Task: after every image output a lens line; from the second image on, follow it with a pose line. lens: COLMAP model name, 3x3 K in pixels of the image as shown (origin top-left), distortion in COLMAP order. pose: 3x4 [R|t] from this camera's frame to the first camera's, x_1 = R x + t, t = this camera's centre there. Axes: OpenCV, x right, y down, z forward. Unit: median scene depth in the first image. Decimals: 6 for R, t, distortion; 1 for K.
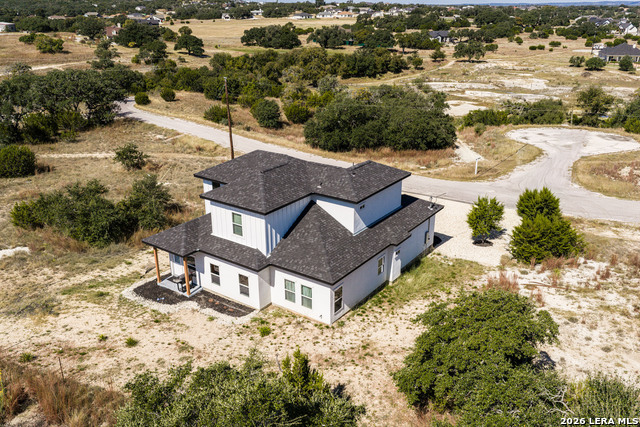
lens RADIAL K [[531.4, 0, 320.0], [0, 531.4, 213.5], [0, 0, 1]] dist [0.003483, -0.004458]
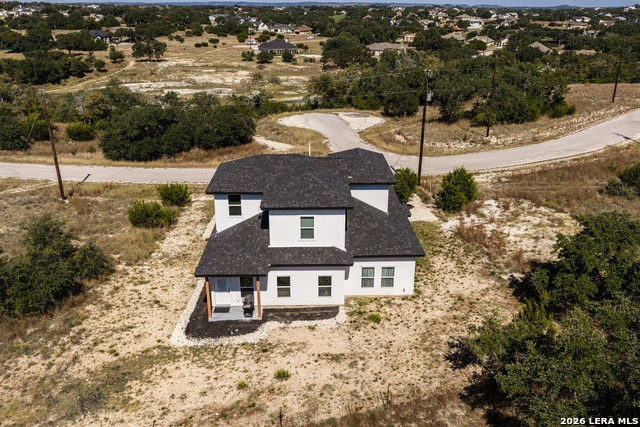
lens RADIAL K [[531.4, 0, 320.0], [0, 531.4, 213.5], [0, 0, 1]] dist [0.003483, -0.004458]
pose [[0.797779, -0.212135, 0.564401, -0.636629], [0.211240, 0.975073, 0.067903, -0.062077], [-0.564736, 0.065052, 0.822703, 0.168615]]
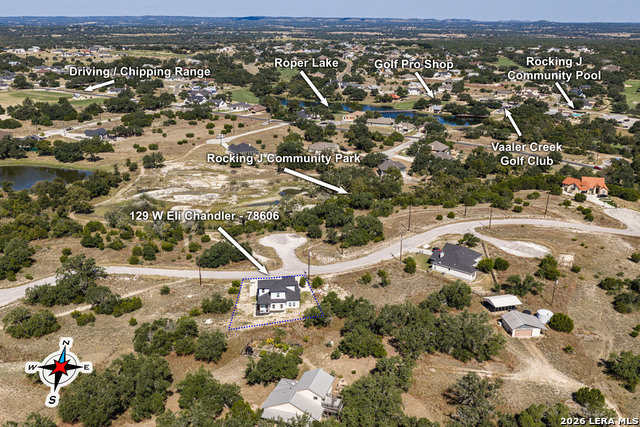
lens RADIAL K [[611.9, 0, 320.0], [0, 611.9, 213.5], [0, 0, 1]] dist [0.006169, -0.000248]
pose [[0.748561, -0.178751, 0.638518, -3.277705], [0.219398, 0.975506, 0.015879, -0.708418], [-0.625716, 0.128203, 0.769443, -3.677673]]
